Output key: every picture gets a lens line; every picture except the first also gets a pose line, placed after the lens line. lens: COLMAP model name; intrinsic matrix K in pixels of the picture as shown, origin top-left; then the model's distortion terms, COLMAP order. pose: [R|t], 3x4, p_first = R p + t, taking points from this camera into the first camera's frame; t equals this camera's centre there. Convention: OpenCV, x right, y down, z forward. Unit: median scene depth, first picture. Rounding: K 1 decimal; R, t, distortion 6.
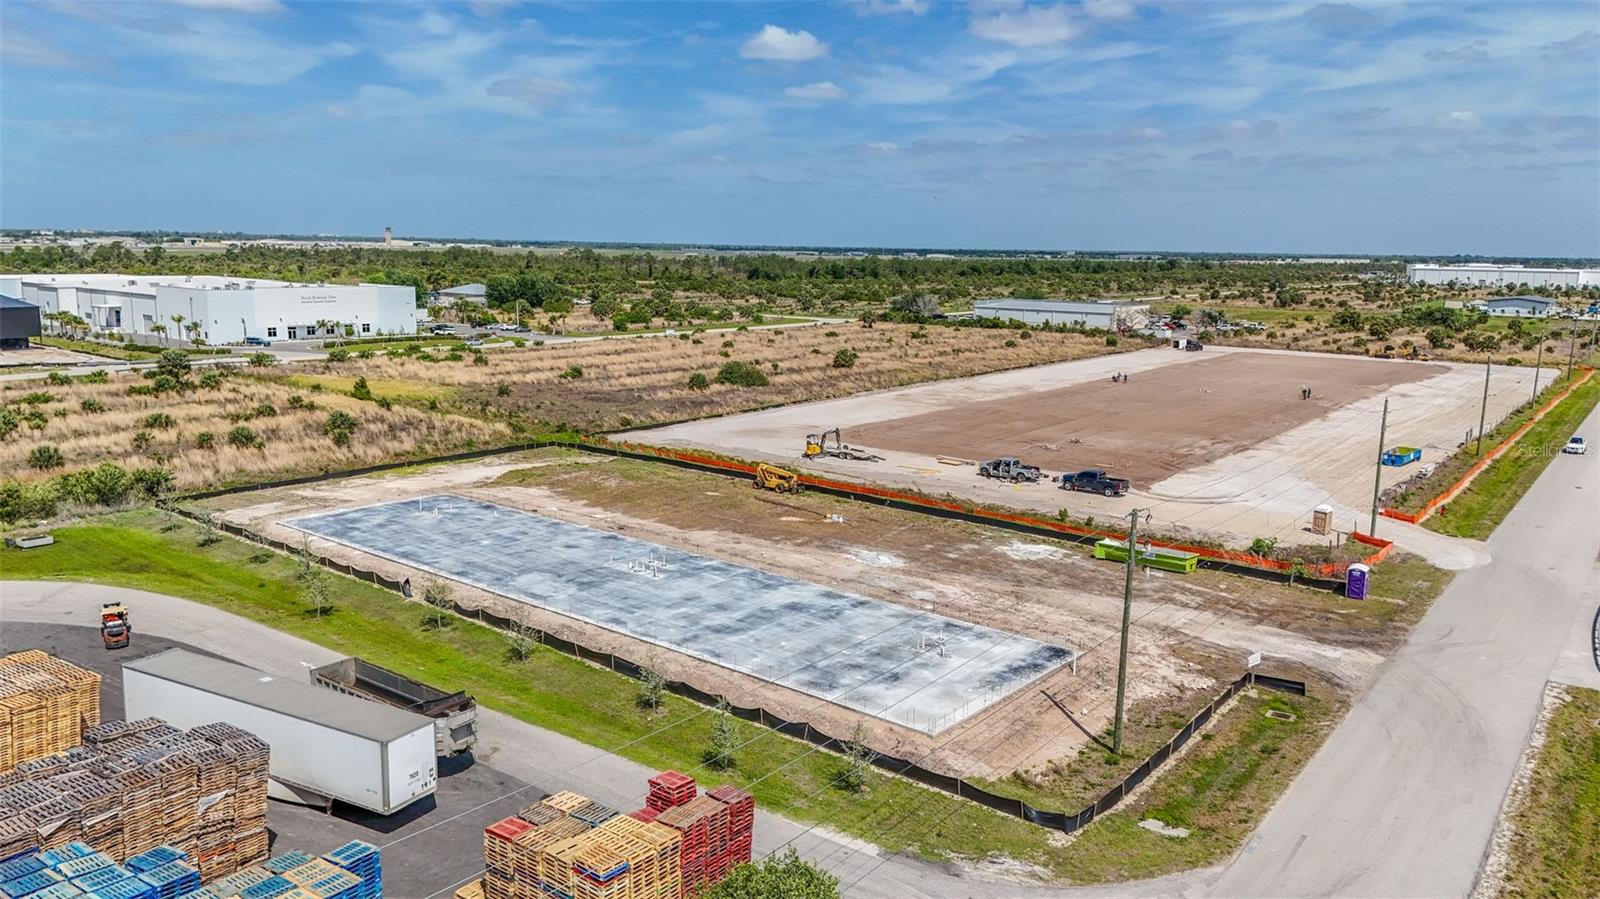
lens RADIAL K [[1181.1, 0, 802.3], [0, 1181.1, 443.5], [0, 0, 1]] dist [0.045835, -0.029617]
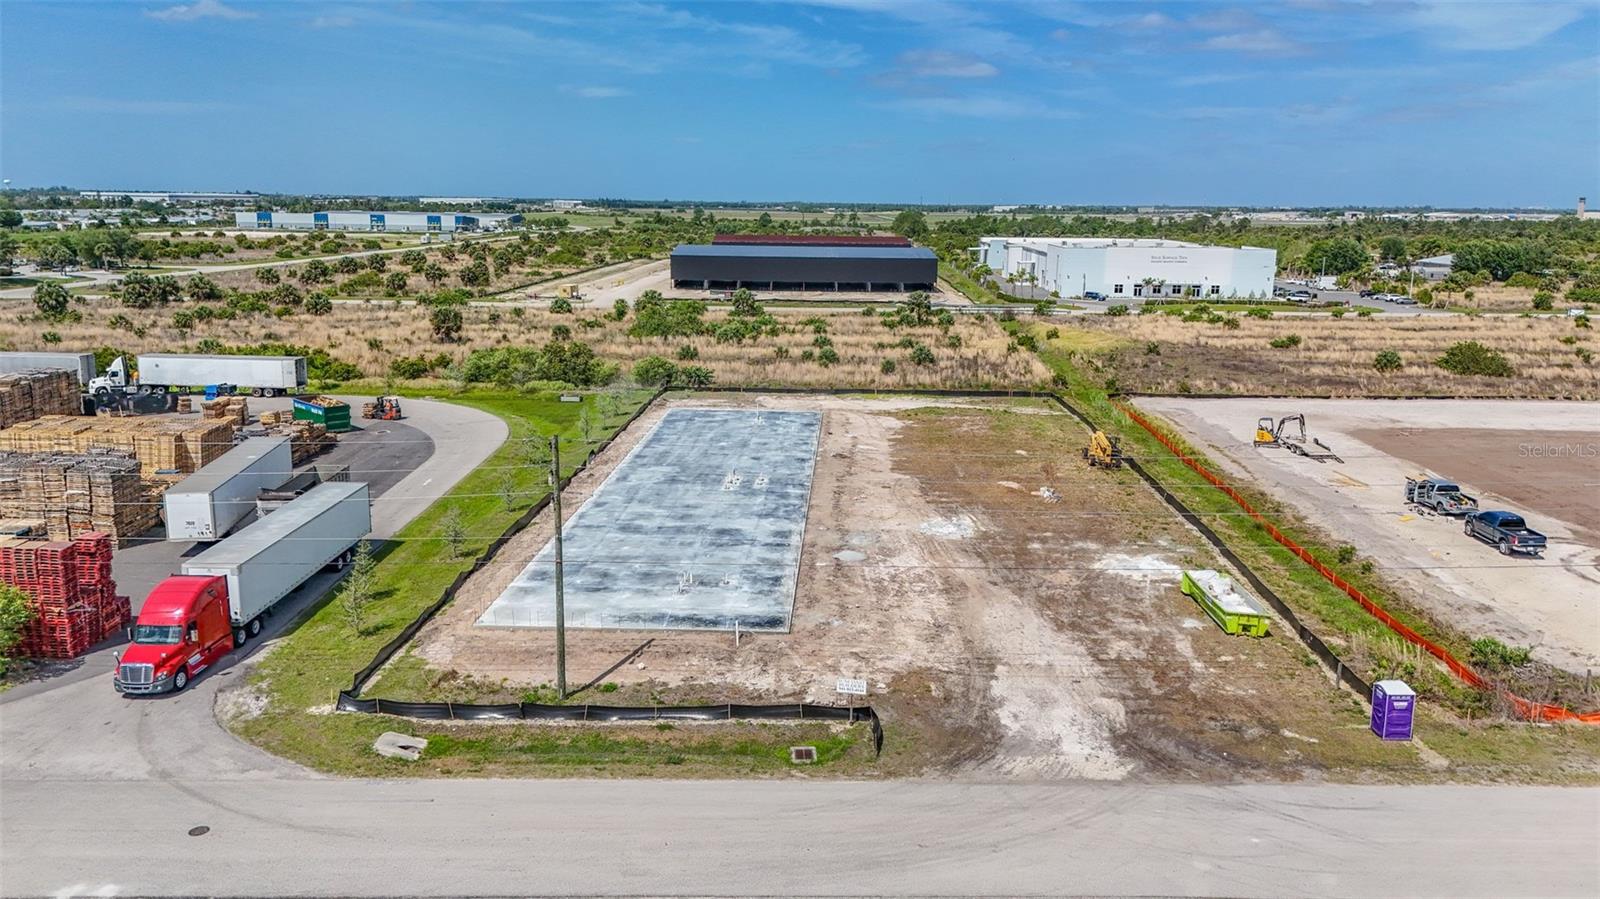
lens RADIAL K [[1181.1, 0, 803.2], [0, 1181.1, 443.4], [0, 0, 1]] dist [0.045835, -0.029617]
pose [[0.605225, 0.149612, -0.781869, 0.729546], [-0.134178, 0.987300, 0.085058, -0.027121], [0.784665, 0.053430, 0.617613, 0.385766]]
